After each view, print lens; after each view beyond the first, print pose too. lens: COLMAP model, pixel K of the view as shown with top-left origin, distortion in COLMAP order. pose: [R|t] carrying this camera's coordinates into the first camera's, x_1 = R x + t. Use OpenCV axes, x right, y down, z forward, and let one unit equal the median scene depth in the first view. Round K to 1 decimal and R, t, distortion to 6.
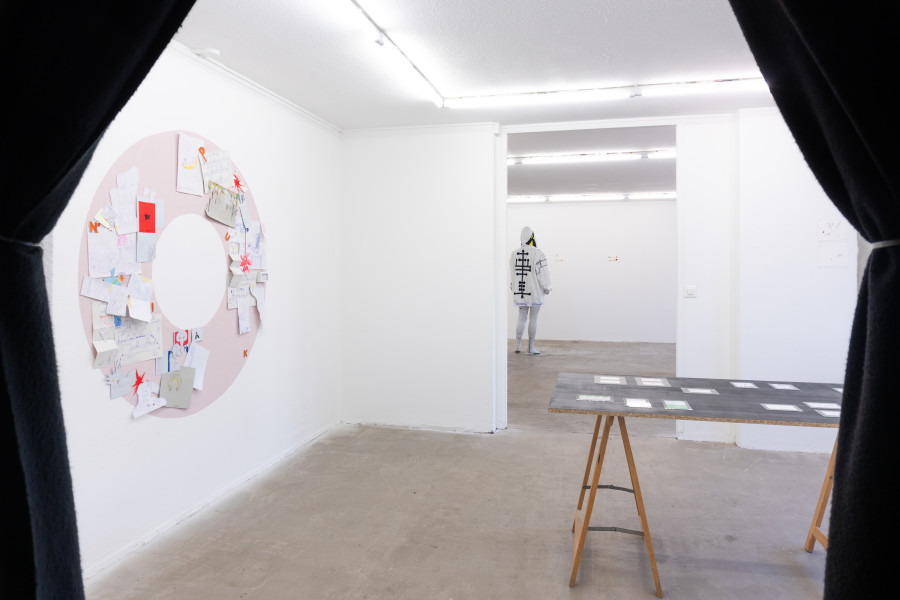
lens RADIAL K [[599.1, 0, 450.0], [0, 599.1, 299.9], [0, 0, 1]] dist [-0.020821, -0.006613]
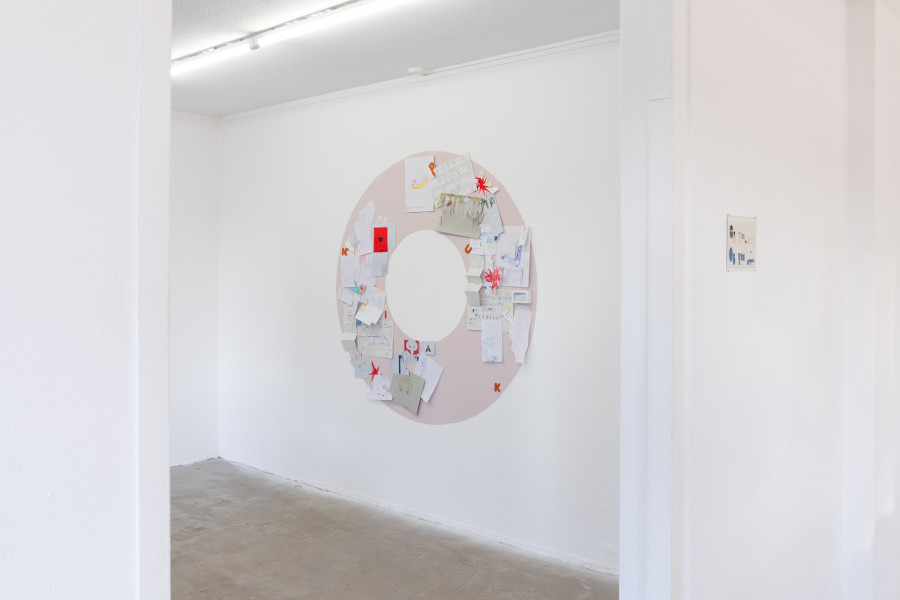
lens RADIAL K [[806.1, 0, 449.8], [0, 806.1, 300.8], [0, 0, 1]] dist [-0.010344, -0.001975]
pose [[-0.480329, 0.038470, -0.876244, 0.792699], [-0.051476, 0.996079, 0.071948, -0.127847], [0.875576, 0.079665, -0.476466, 1.748860]]
